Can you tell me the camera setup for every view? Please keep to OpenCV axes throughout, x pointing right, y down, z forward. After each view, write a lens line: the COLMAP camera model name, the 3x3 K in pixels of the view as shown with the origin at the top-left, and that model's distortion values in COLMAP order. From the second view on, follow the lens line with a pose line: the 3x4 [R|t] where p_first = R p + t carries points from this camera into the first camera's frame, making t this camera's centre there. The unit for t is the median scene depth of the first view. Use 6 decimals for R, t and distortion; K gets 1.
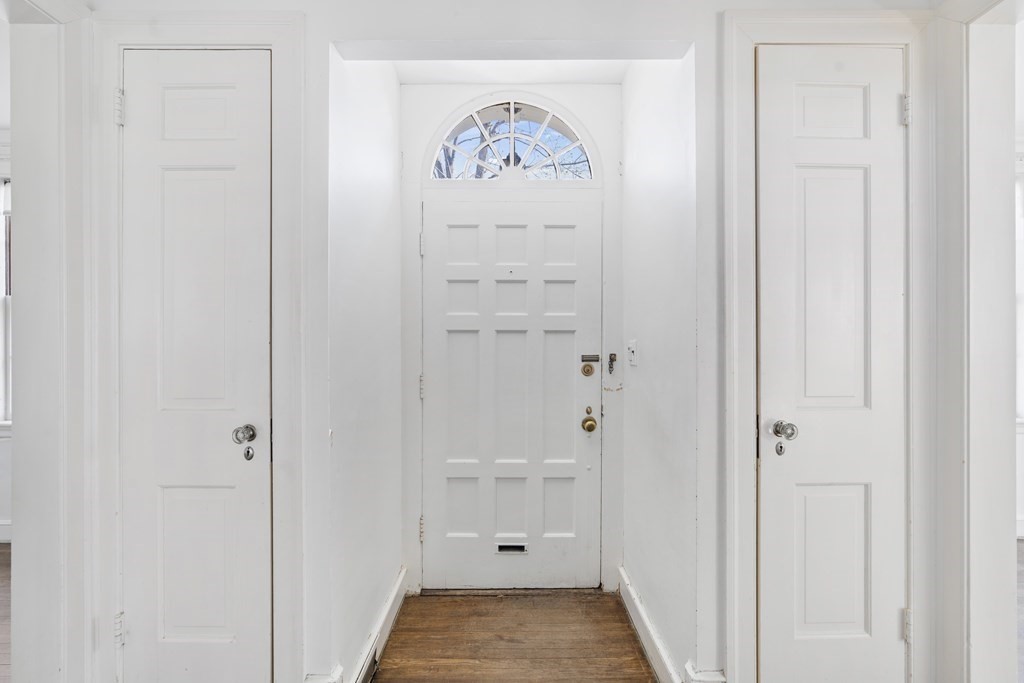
lens RADIAL K [[461.1, 0, 510.7], [0, 461.1, 339.5], [0, 0, 1]] dist [-0.005025, 0.000325]
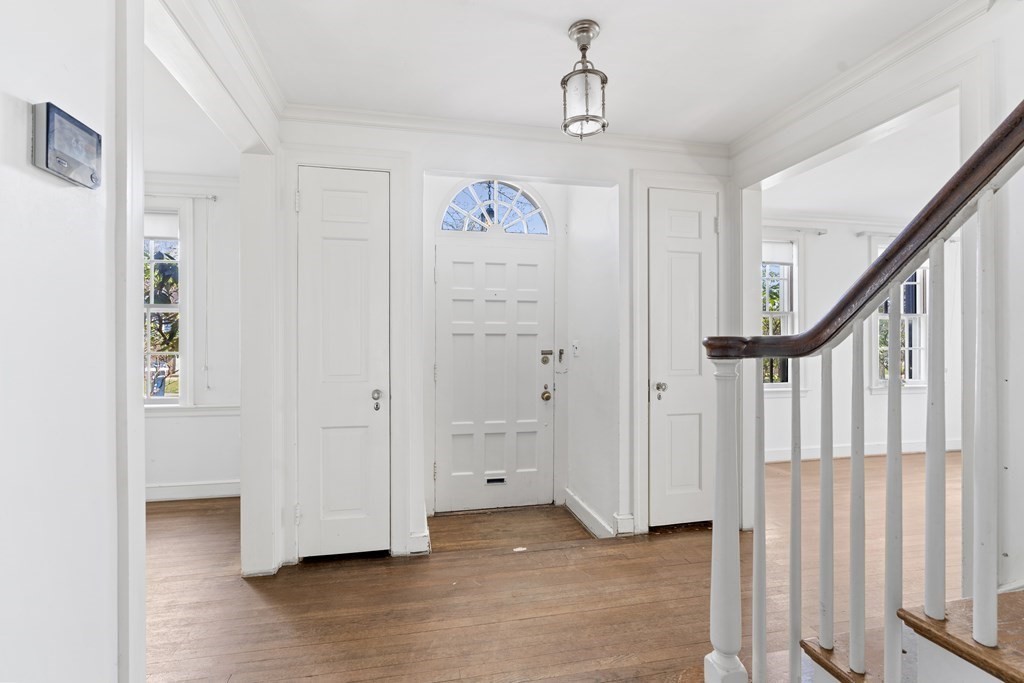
lens RADIAL K [[461.6, 0, 507.3], [0, 461.6, 337.3], [0, 0, 1]] dist [-0.003796, 0.000117]
pose [[0.980524, 0.001966, 0.196391, -0.256333], [-0.001187, 0.999991, -0.004085, -0.002538], [-0.196397, 0.003772, 0.980517, -0.470064]]
